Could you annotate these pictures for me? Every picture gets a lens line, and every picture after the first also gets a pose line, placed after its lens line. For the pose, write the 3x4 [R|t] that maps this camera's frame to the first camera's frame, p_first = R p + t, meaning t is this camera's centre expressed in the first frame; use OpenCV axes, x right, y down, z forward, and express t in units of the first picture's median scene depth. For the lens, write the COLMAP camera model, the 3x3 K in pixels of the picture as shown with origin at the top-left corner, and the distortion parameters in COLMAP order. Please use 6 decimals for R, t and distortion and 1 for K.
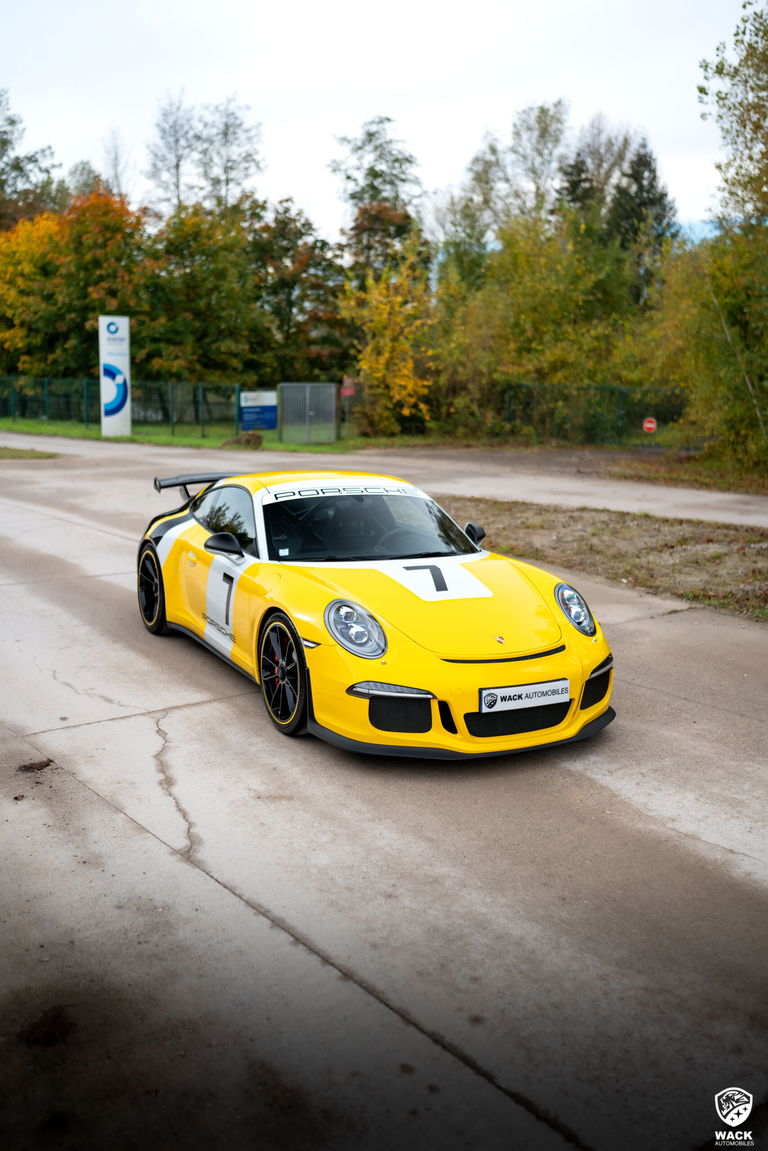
lens RADIAL K [[1065.8, 0, 384.0], [0, 1065.8, 575.5], [0, 0, 1]] dist [0.001303, -0.022821]
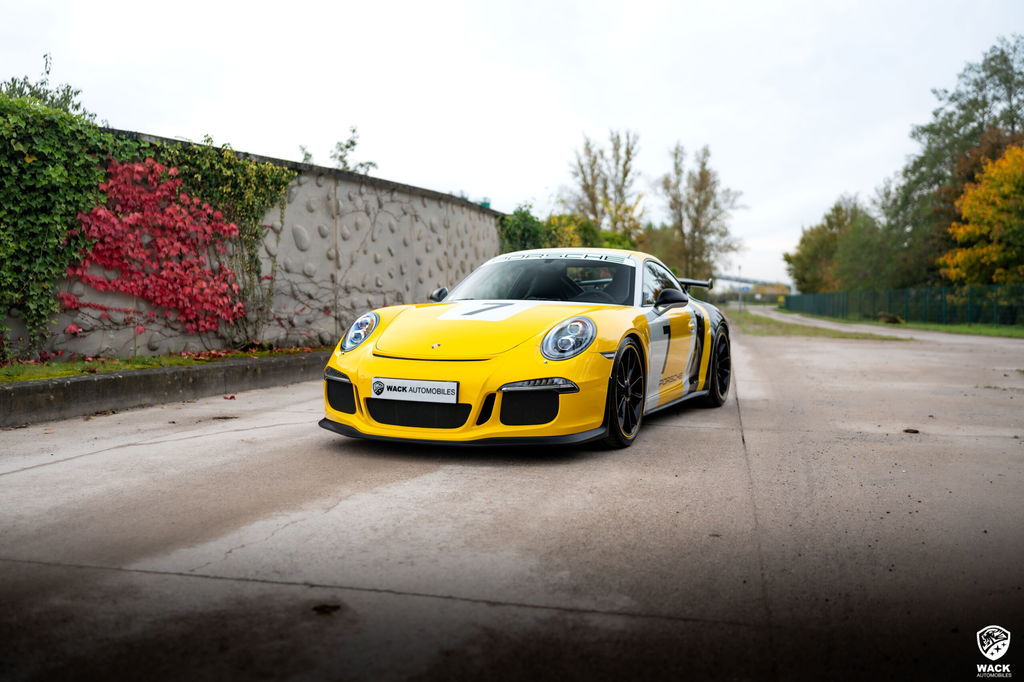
lens RADIAL K [[948.2, 0, 514.7], [0, 948.2, 339.8], [0, 0, 1]] dist [0.001303, -0.022821]
pose [[0.619433, 0.011440, -0.784966, 0.112685], [-0.133500, 0.986865, -0.090965, 0.016074], [0.773615, 0.161140, 0.612824, 0.056585]]
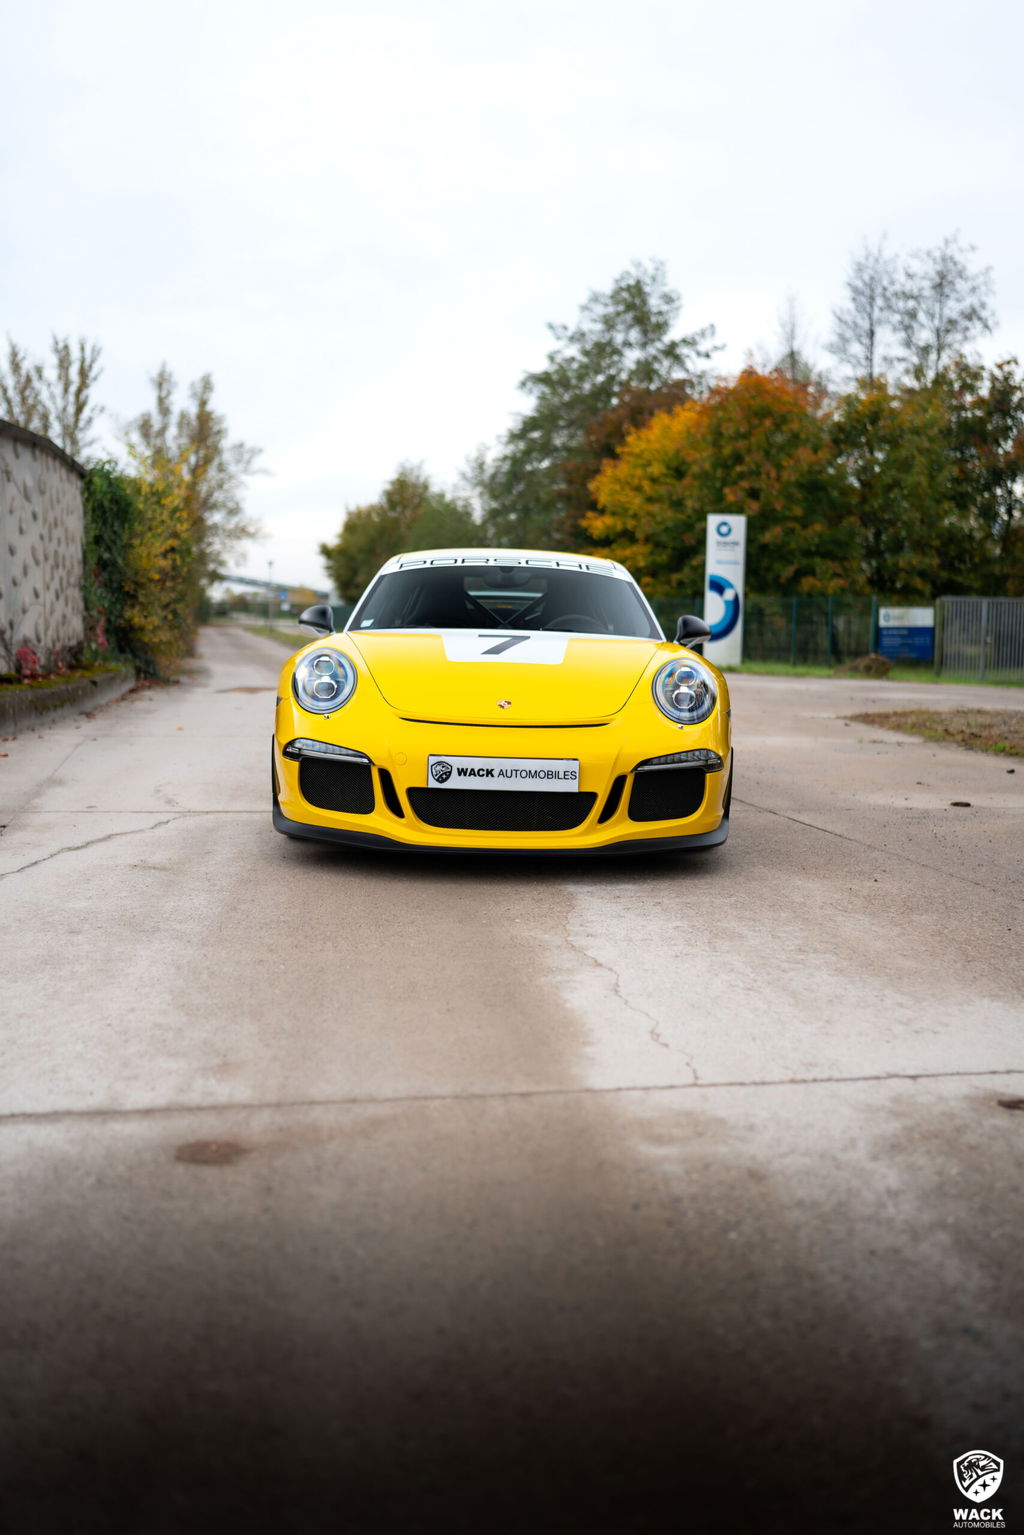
lens RADIAL K [[1421.4, 0, 512.0], [0, 1421.4, 767.5], [0, 0, 1]] dist [0.001303, -0.022821]
pose [[0.890277, 0.042313, -0.453450, 0.066320], [-0.083034, 0.994067, -0.070264, 0.020521], [0.447786, 0.100206, 0.888508, 0.020269]]
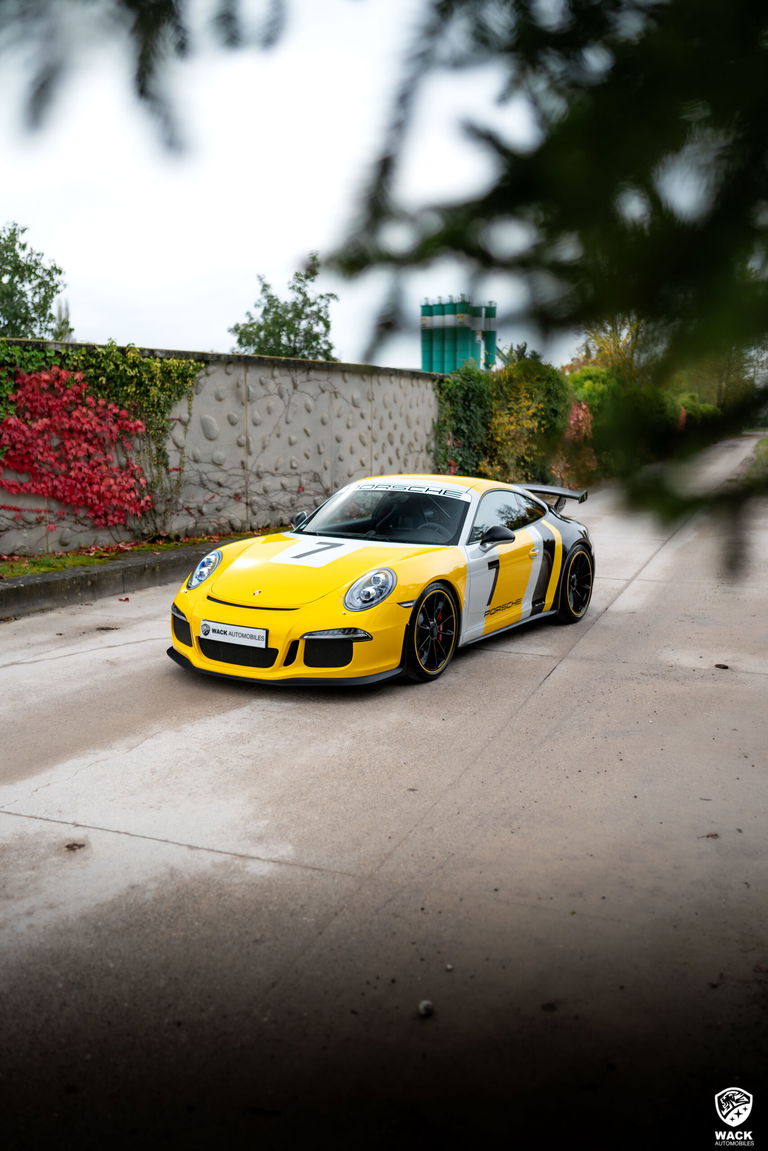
lens RADIAL K [[1065.8, 0, 384.0], [0, 1065.8, 575.5], [0, 0, 1]] dist [0.001303, -0.022821]
pose [[0.508971, 0.108550, -0.853912, 0.153533], [-0.152921, 0.987640, 0.034401, -0.003194], [0.847091, 0.113071, 0.519279, 0.057323]]
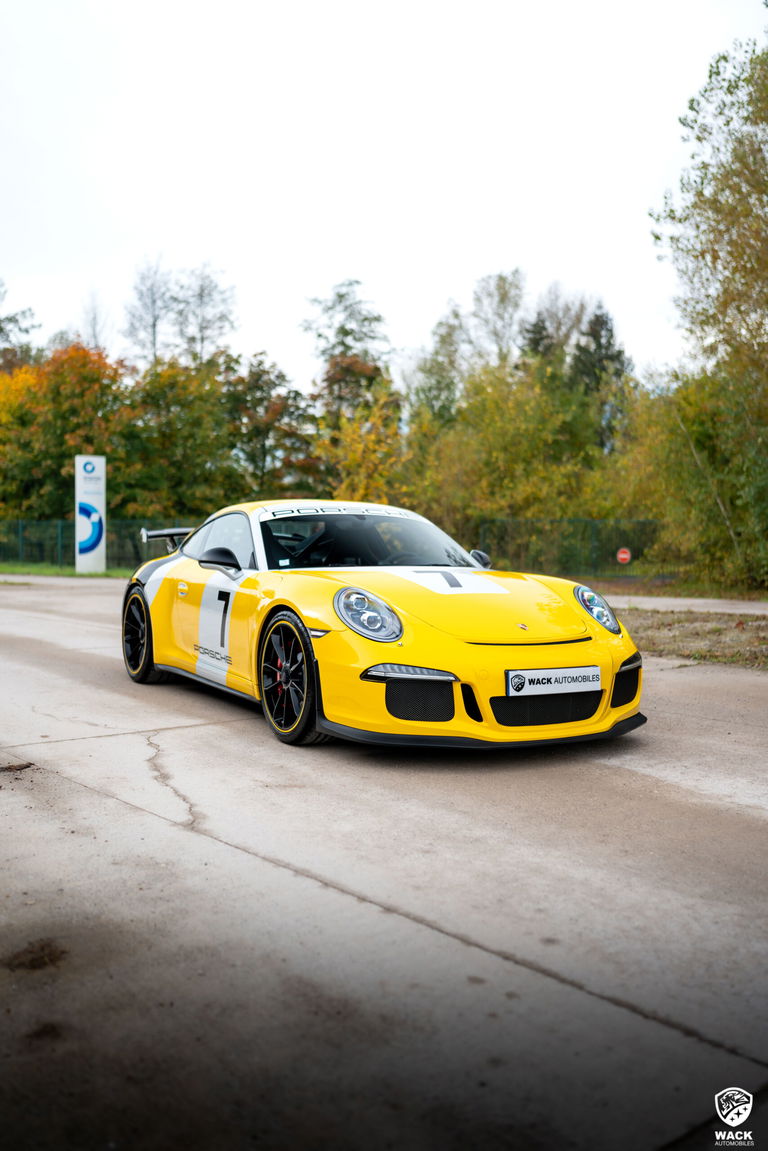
lens RADIAL K [[1065.8, 0, 384.0], [0, 1065.8, 575.5], [0, 0, 1]] dist [0.001303, -0.022821]
pose [[0.999488, -0.015566, 0.027942, -0.004543], [0.019554, 0.988691, -0.148685, 0.018507], [-0.025312, 0.149155, 0.988490, 0.009659]]
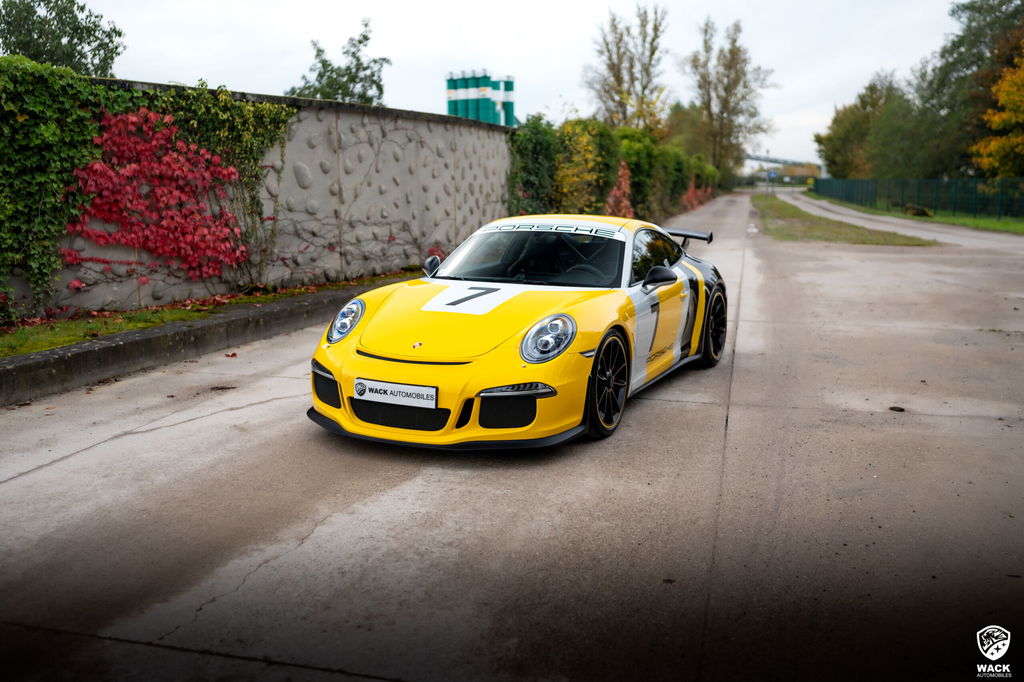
lens RADIAL K [[948.2, 0, 514.7], [0, 948.2, 339.8], [0, 0, 1]] dist [0.001303, -0.022821]
pose [[0.598128, 0.109190, -0.793927, 0.115999], [-0.131184, 0.990652, 0.037415, 0.000561], [0.790591, 0.081772, 0.606860, 0.058689]]
